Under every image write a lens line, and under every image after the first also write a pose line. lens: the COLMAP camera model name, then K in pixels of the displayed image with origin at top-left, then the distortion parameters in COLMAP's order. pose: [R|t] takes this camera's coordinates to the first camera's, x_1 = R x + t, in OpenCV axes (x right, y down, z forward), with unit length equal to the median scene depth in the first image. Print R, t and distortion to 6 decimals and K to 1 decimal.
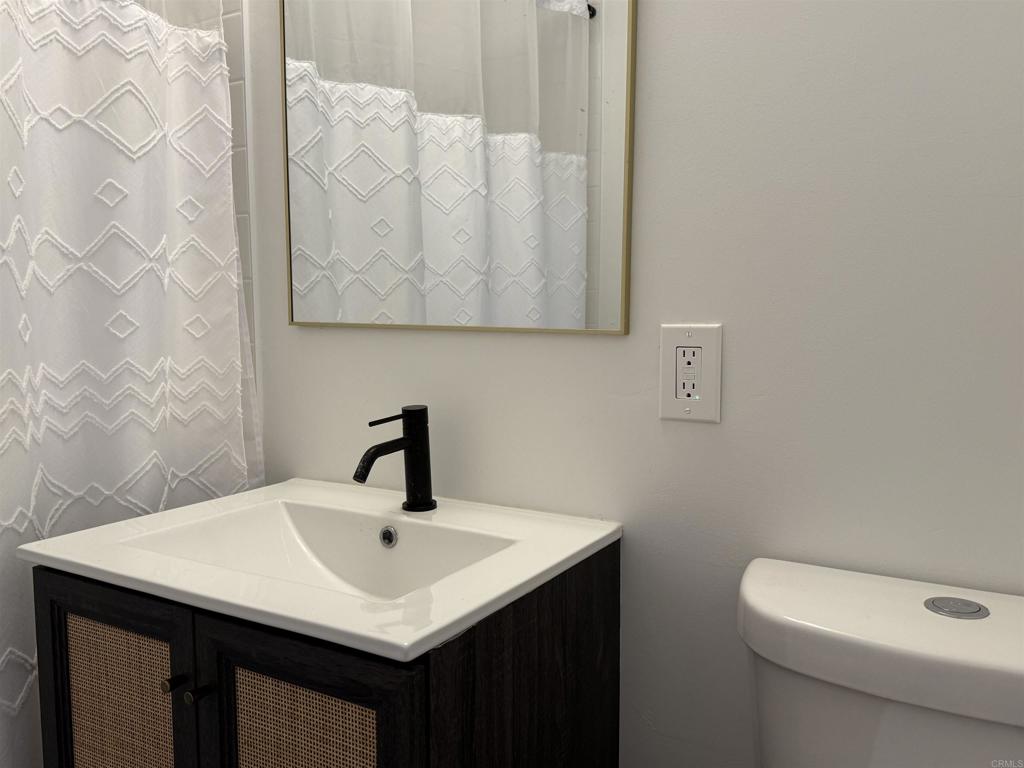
lens RADIAL K [[835.2, 0, 519.6], [0, 835.2, 392.1], [0, 0, 1]] dist [0.069382, -0.097946]
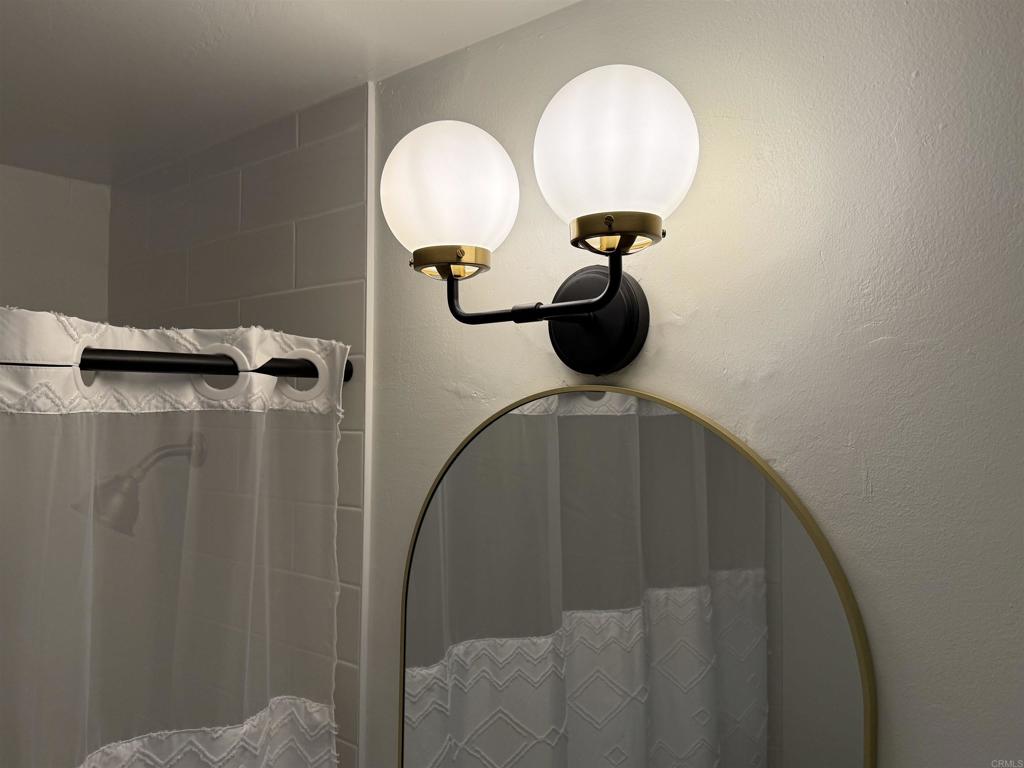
lens RADIAL K [[835.2, 0, 516.4], [0, 835.2, 382.4], [0, 0, 1]] dist [0.069382, -0.097946]
pose [[0.982429, 0.002564, -0.186622, -0.017201], [-0.027695, 0.990839, -0.132177, -0.632348], [0.184573, 0.135023, 0.973500, 0.170423]]
